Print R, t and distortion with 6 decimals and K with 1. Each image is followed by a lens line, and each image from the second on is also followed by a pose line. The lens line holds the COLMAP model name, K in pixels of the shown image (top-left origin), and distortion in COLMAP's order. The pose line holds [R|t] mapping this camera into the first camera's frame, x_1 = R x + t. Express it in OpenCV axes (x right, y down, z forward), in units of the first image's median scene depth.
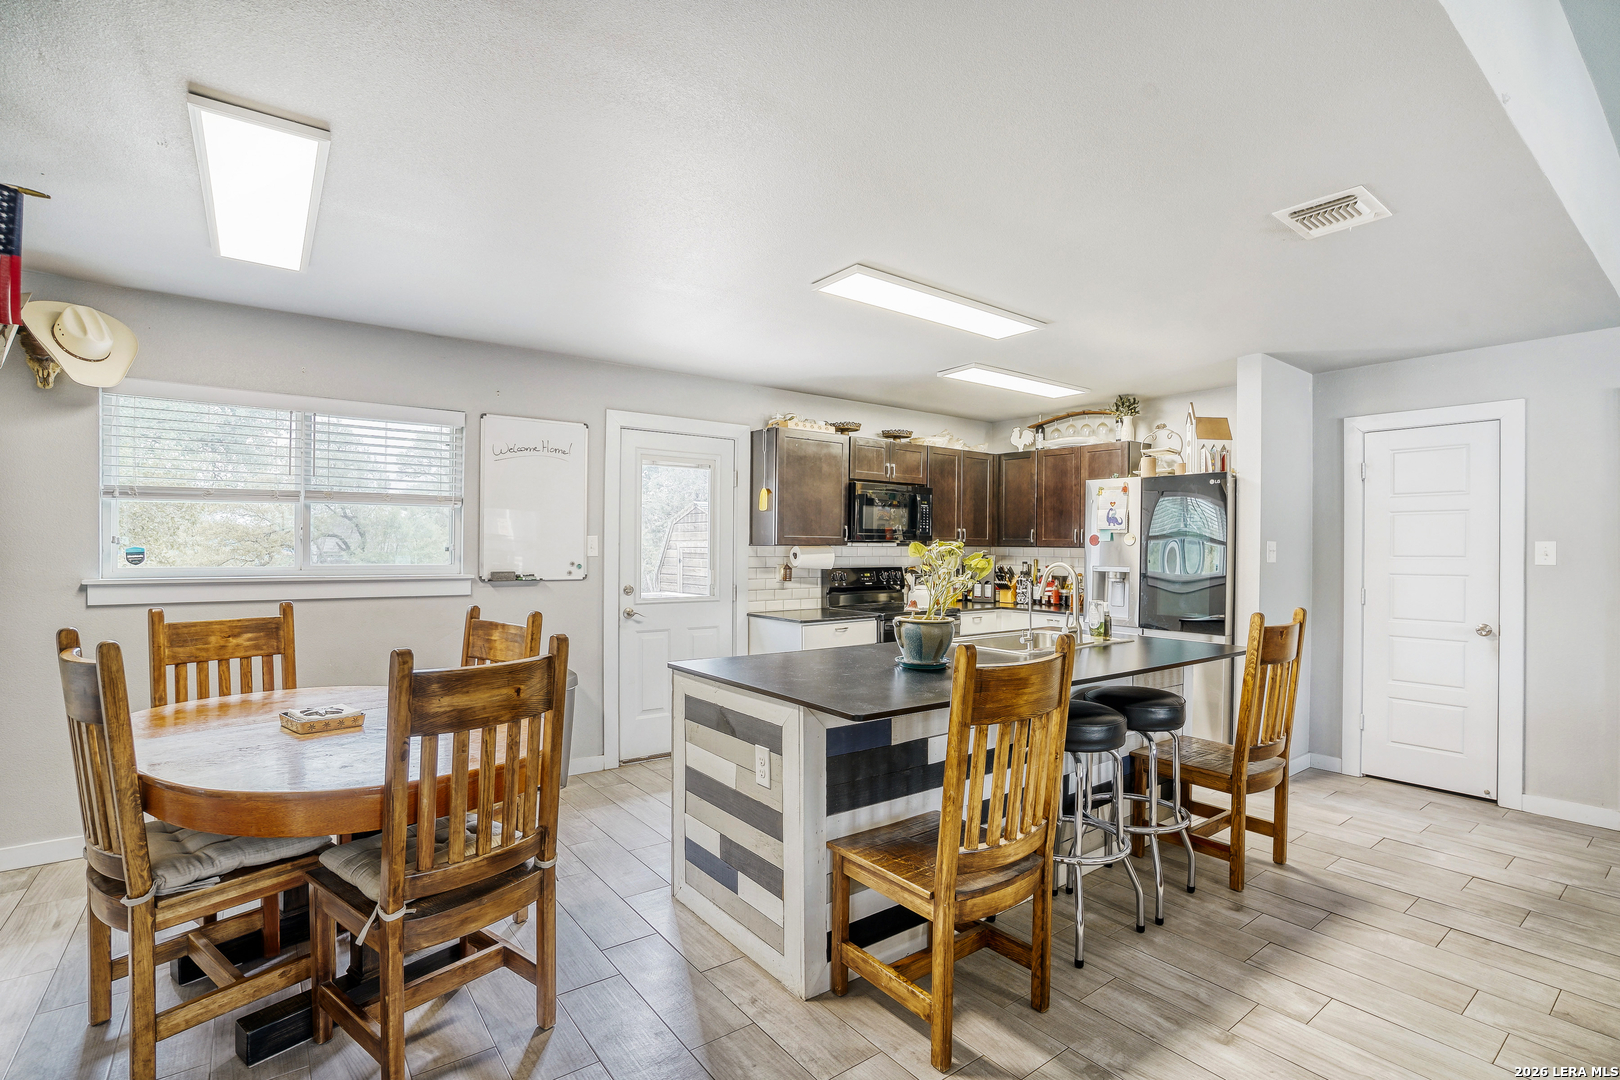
lens RADIAL K [[763.0, 0, 801.7], [0, 763.0, 544.1], [0, 0, 1]] dist [-0.025407, 0.006893]
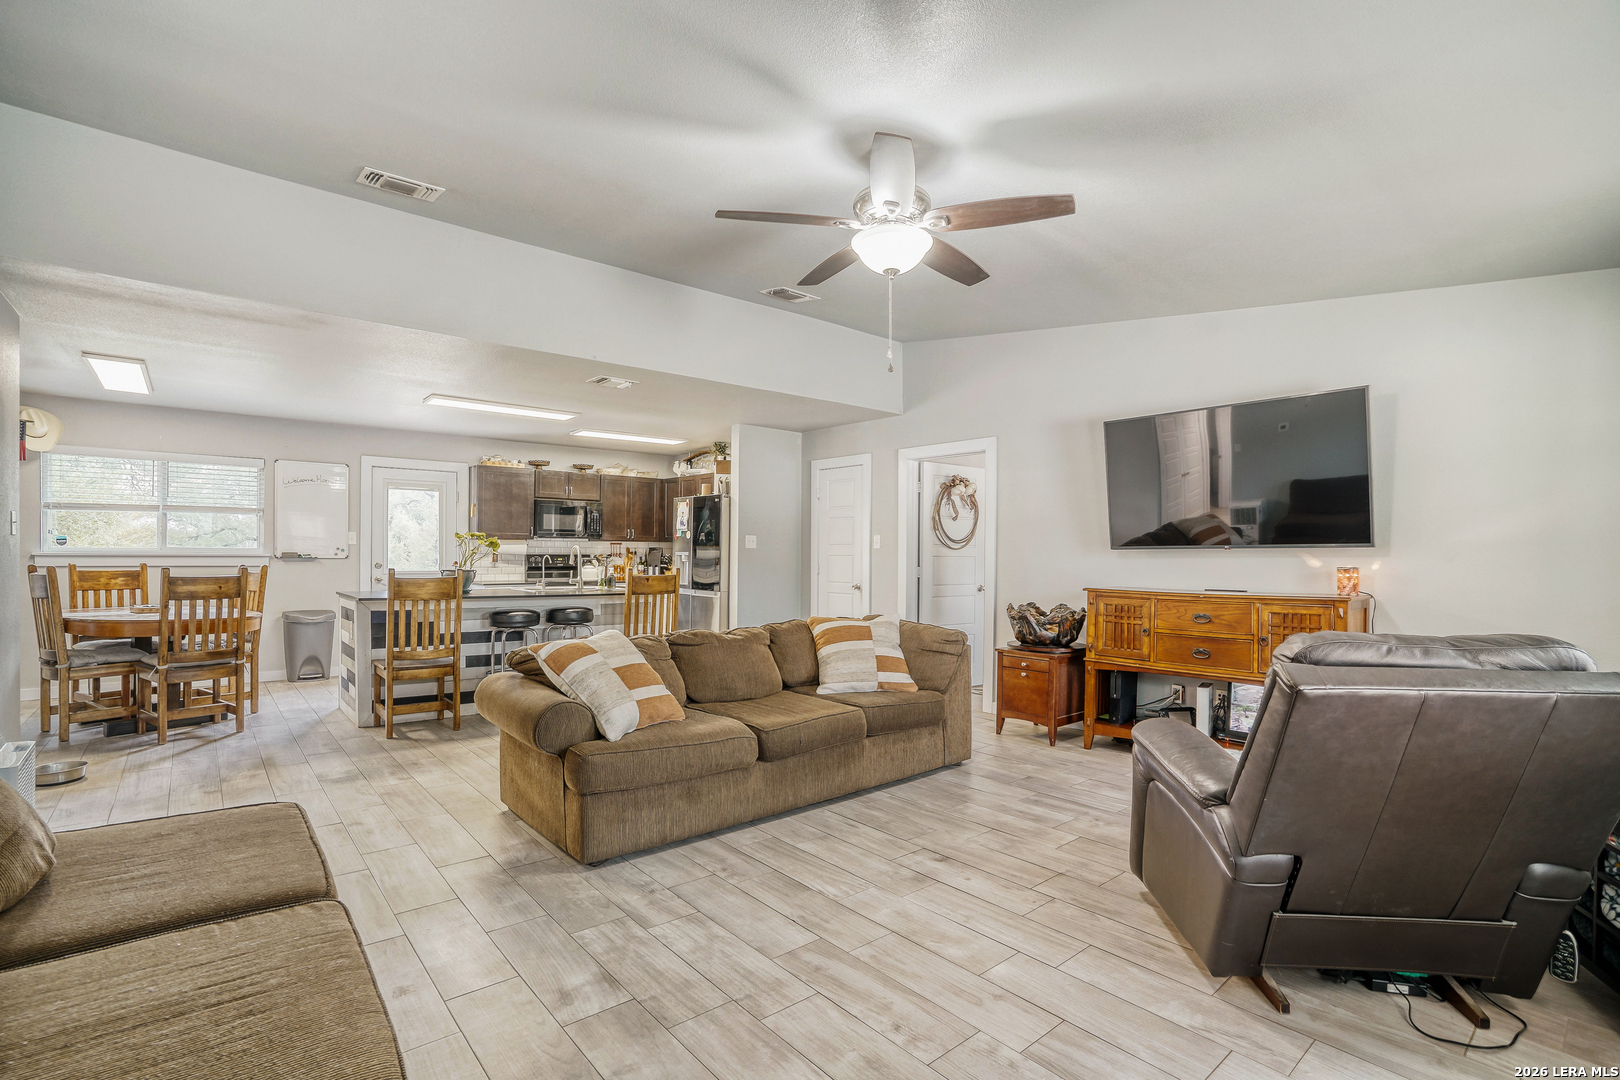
lens RADIAL K [[763.0, 0, 811.7], [0, 763.0, 553.0], [0, 0, 1]] dist [-0.025407, 0.006893]
pose [[0.998137, 0.000101, 0.061006, 0.886734], [-0.000196, 0.999999, 0.001566, 0.045673], [-0.061006, -0.001575, 0.998136, -1.001846]]
